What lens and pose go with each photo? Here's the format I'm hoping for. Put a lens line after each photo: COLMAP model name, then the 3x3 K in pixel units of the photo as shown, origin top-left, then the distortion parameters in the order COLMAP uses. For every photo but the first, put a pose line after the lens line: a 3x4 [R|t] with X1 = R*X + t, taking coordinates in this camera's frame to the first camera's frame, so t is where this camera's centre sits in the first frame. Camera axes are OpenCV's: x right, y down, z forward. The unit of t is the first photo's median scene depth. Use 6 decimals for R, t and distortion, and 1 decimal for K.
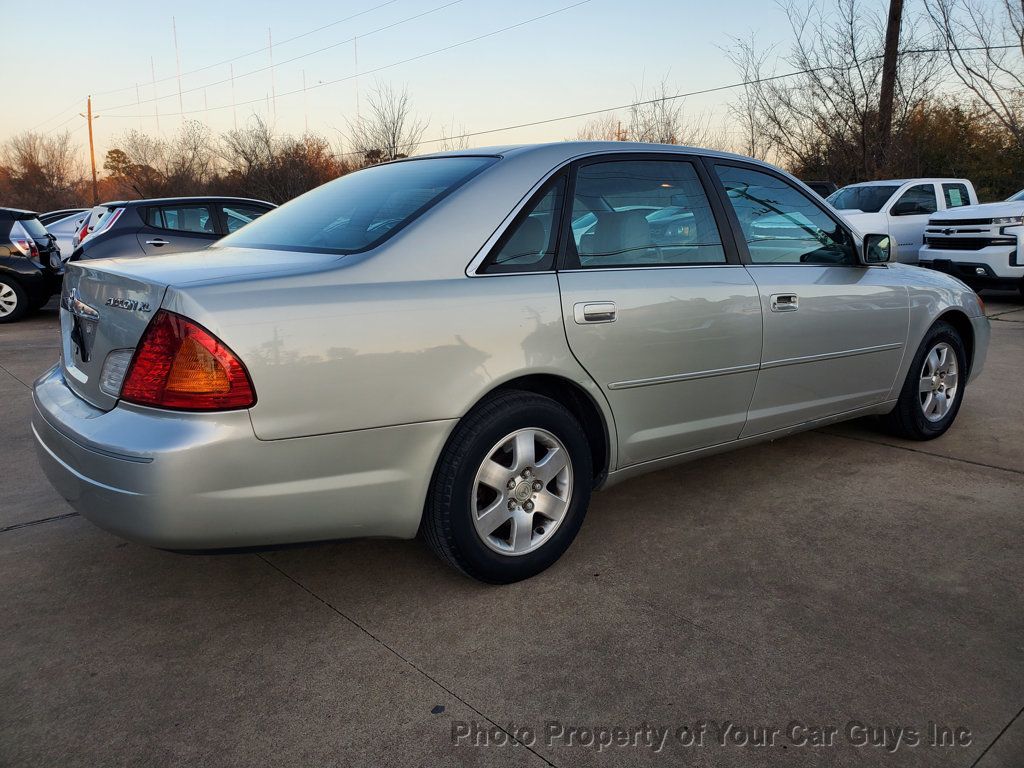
lens RADIAL K [[806.6, 0, 511.6], [0, 806.6, 389.2], [0, 0, 1]] dist [-0.001266, 0.019937]
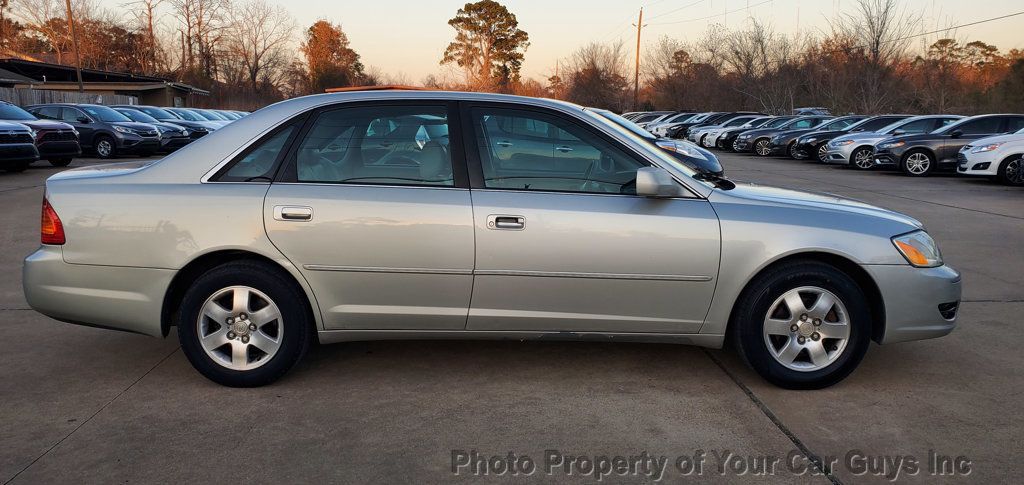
lens RADIAL K [[804.0, 0, 479.6], [0, 804.0, 251.7], [0, 0, 1]] dist [0.038231, -0.056735]
pose [[0.789159, 0.104697, -0.605199, 1.238530], [-0.129176, 0.991617, 0.003105, -0.074289], [0.600451, 0.075727, 0.796068, 0.067191]]
